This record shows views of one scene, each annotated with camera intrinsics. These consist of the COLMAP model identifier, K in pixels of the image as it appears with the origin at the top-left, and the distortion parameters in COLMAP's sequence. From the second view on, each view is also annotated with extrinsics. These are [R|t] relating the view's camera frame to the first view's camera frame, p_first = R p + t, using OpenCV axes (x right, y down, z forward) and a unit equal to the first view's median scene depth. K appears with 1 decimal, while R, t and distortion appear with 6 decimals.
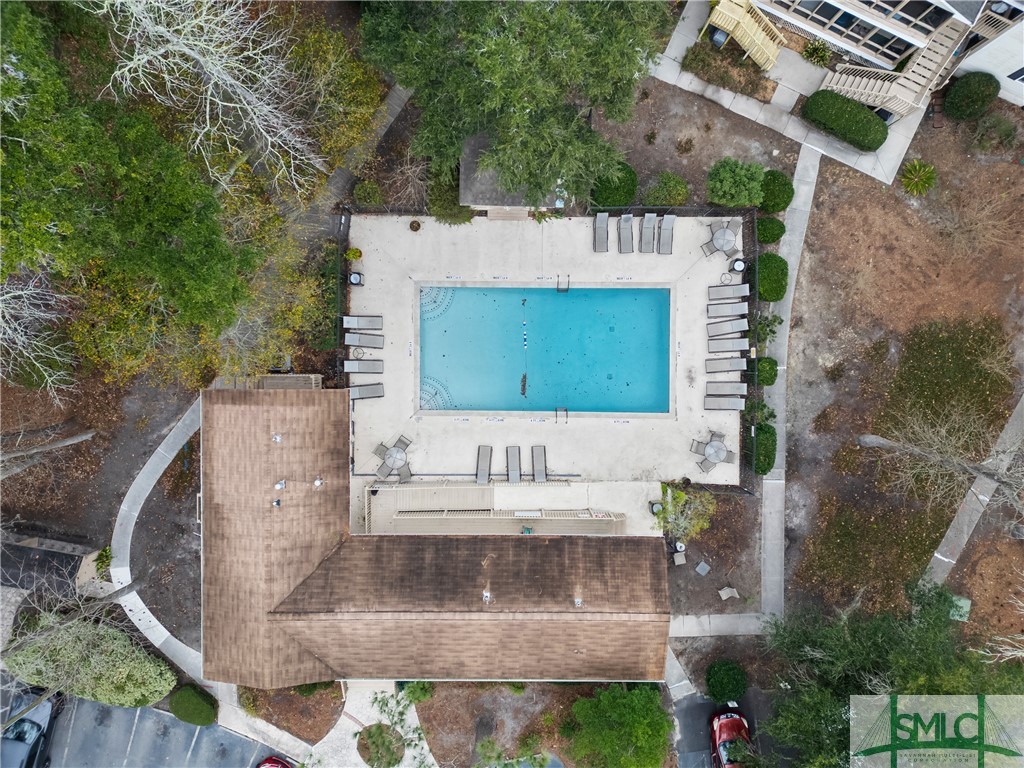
lens RADIAL K [[724.3, 0, 512.0], [0, 724.3, 384.0], [0, 0, 1]] dist [0.080273, -0.092072]
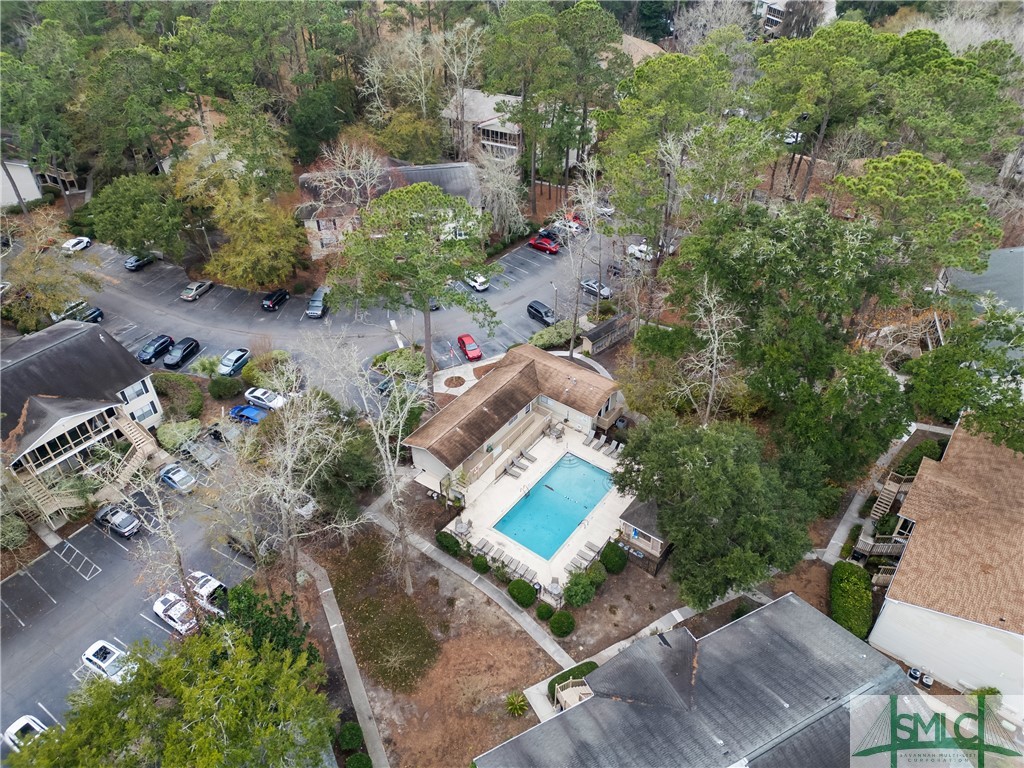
lens RADIAL K [[724.3, 0, 512.0], [0, 724.3, 384.0], [0, 0, 1]] dist [0.080273, -0.092072]
pose [[-0.594625, 0.504365, -0.626129, 1.160758], [-0.803615, -0.397029, 0.443363, -0.674737], [-0.024974, 0.766801, 0.641399, -0.464154]]
